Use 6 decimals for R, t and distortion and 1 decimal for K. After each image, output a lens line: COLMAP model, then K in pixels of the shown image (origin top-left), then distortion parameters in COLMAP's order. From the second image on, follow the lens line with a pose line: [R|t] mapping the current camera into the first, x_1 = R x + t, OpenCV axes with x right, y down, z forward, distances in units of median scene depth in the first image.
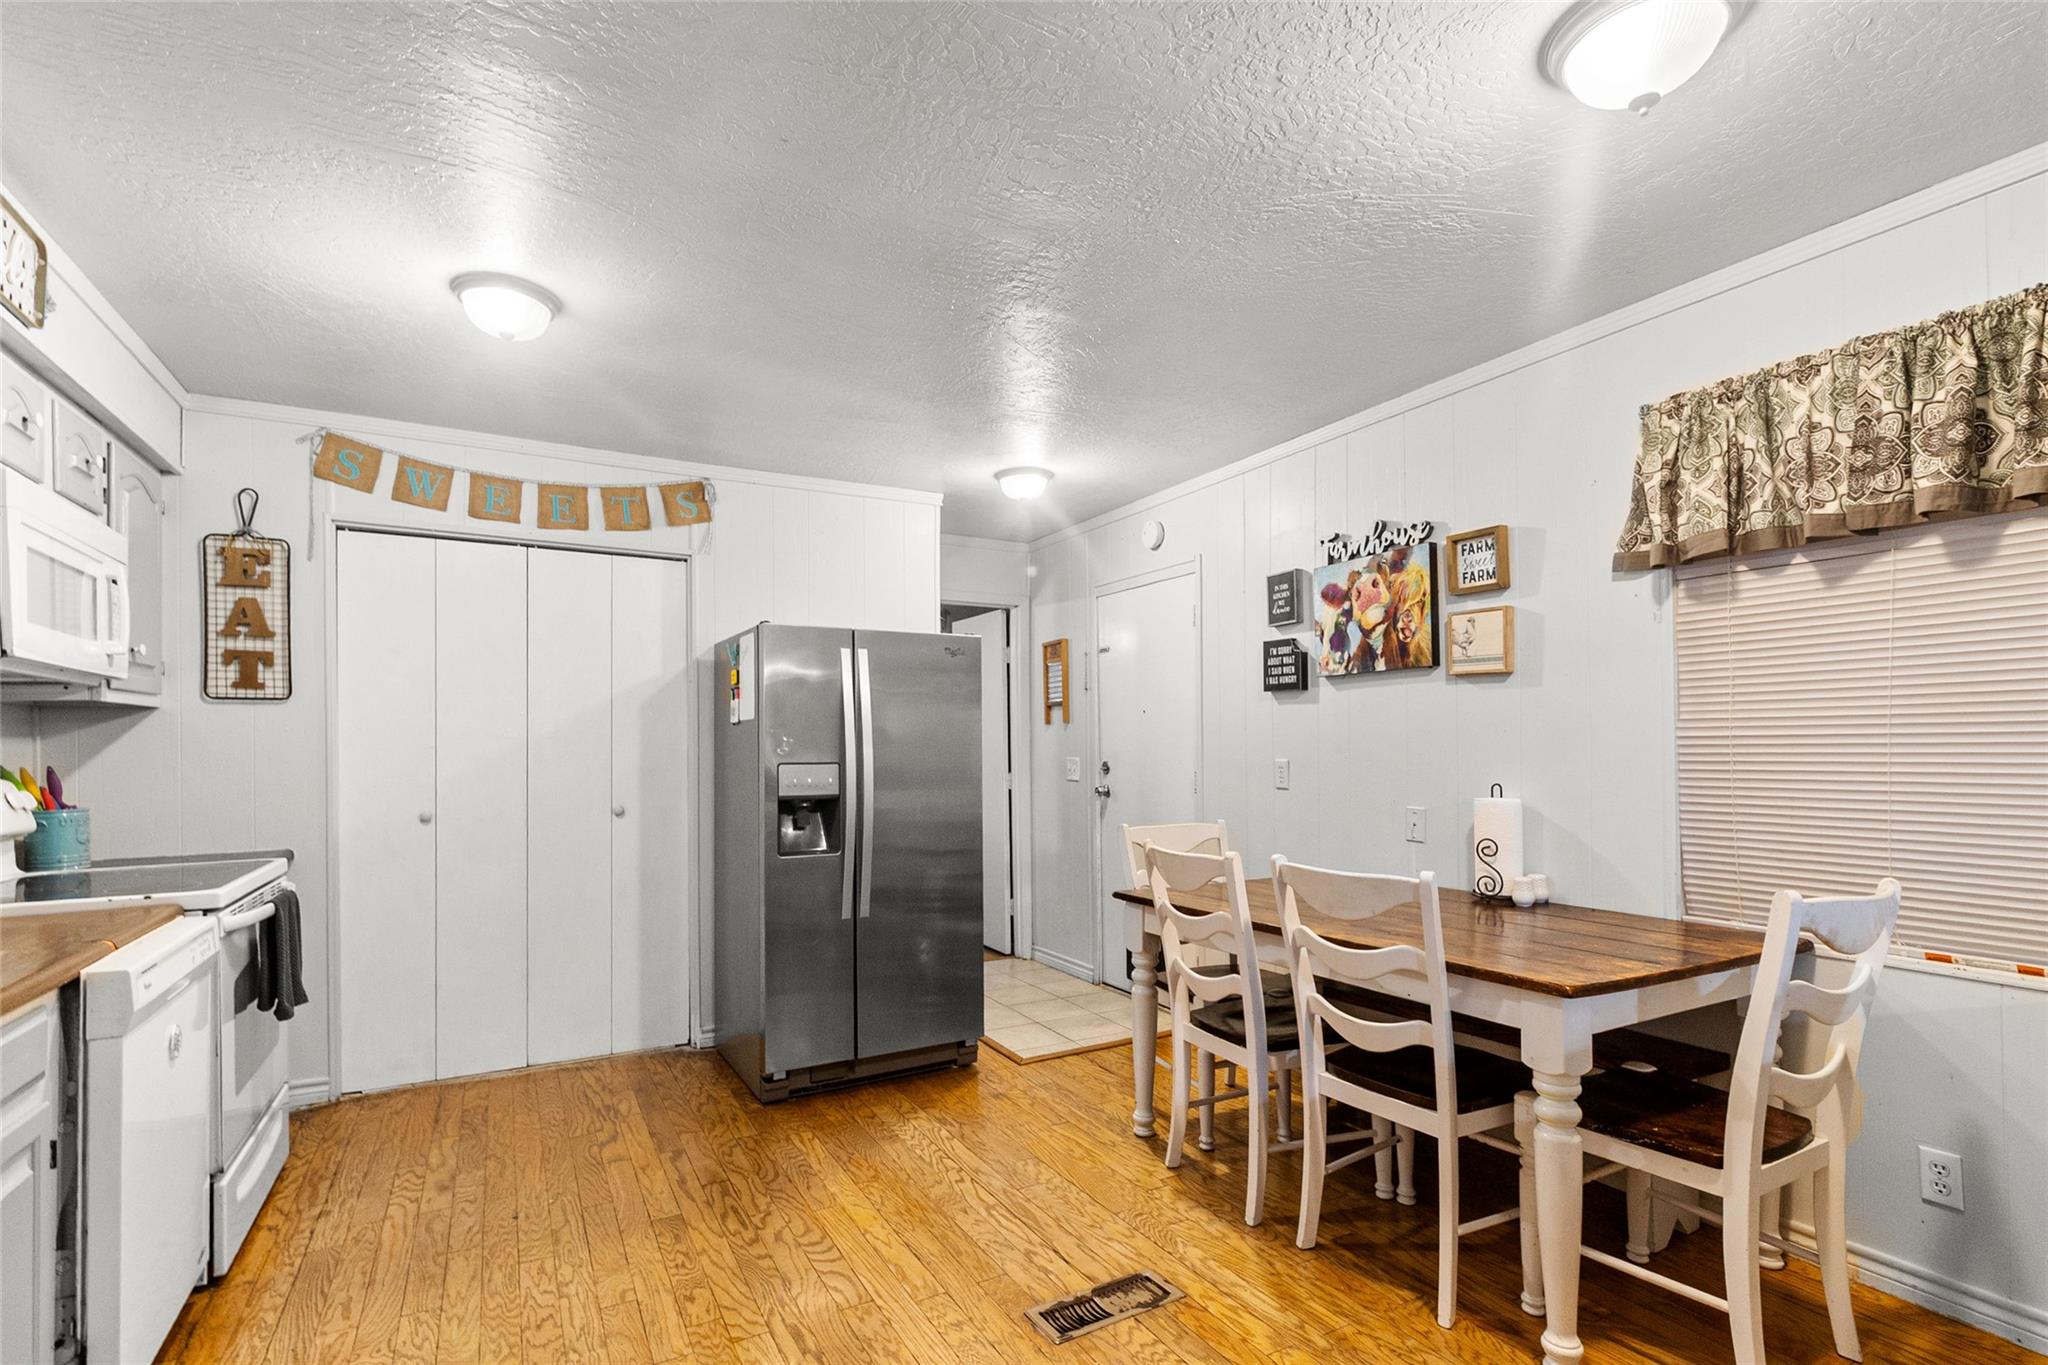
lens RADIAL K [[975.2, 0, 1025.7], [0, 975.2, 733.9], [0, 0, 1]] dist [0.000574, -0.000531]
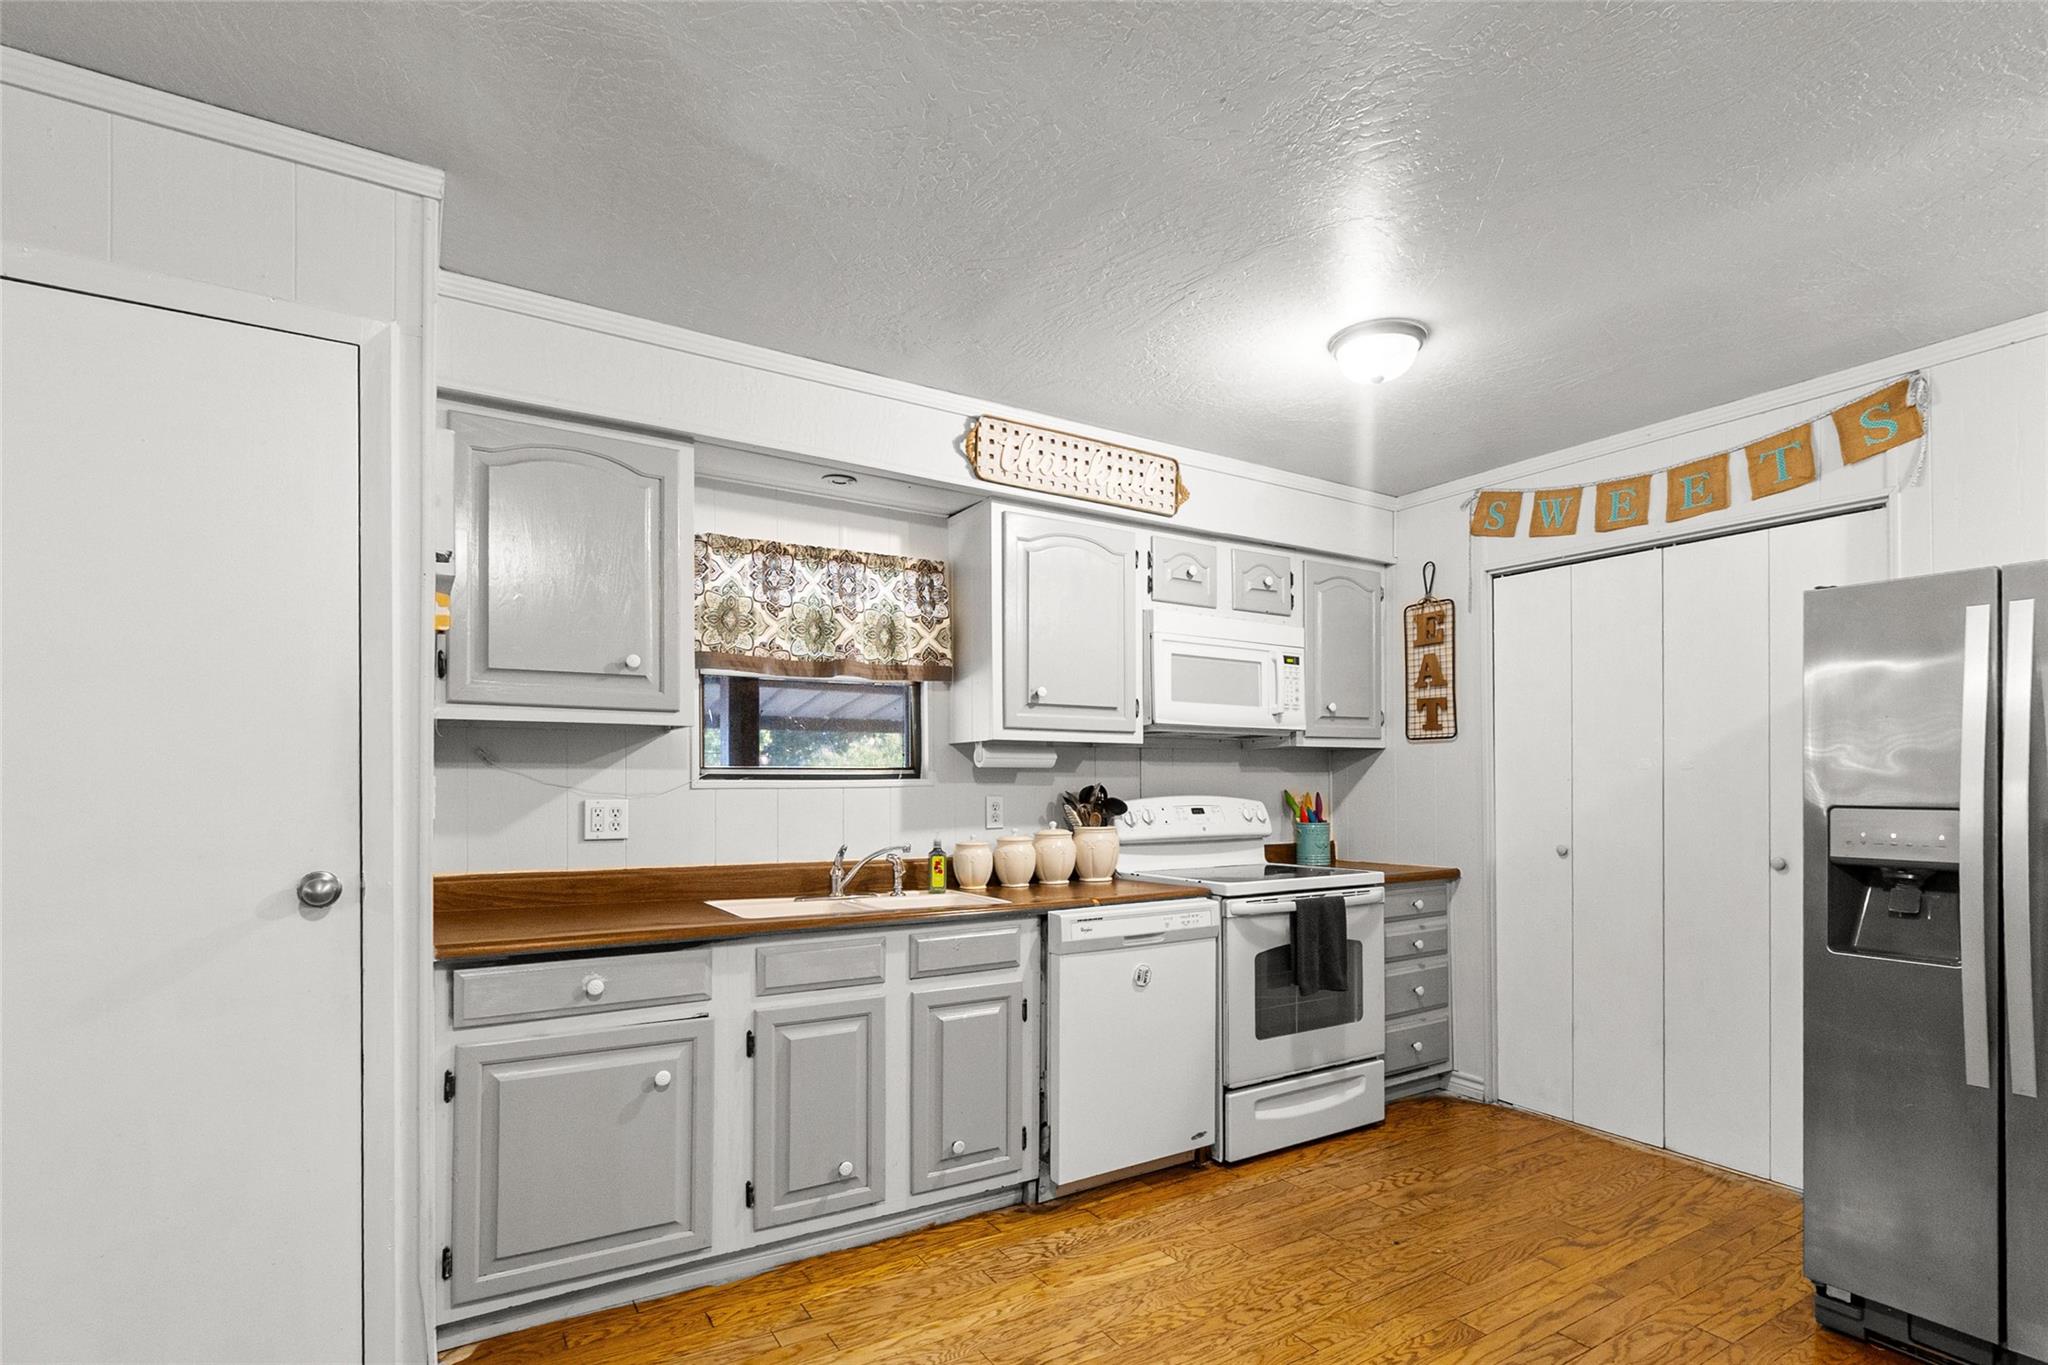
lens RADIAL K [[975.2, 0, 1049.2], [0, 975.2, 783.4], [0, 0, 1]] dist [0.000574, -0.000531]
pose [[0.057431, 0.006823, -0.998326, 0.361555], [0.011414, 0.999907, 0.007491, 0.004432], [0.998284, -0.011825, 0.057347, 0.459467]]
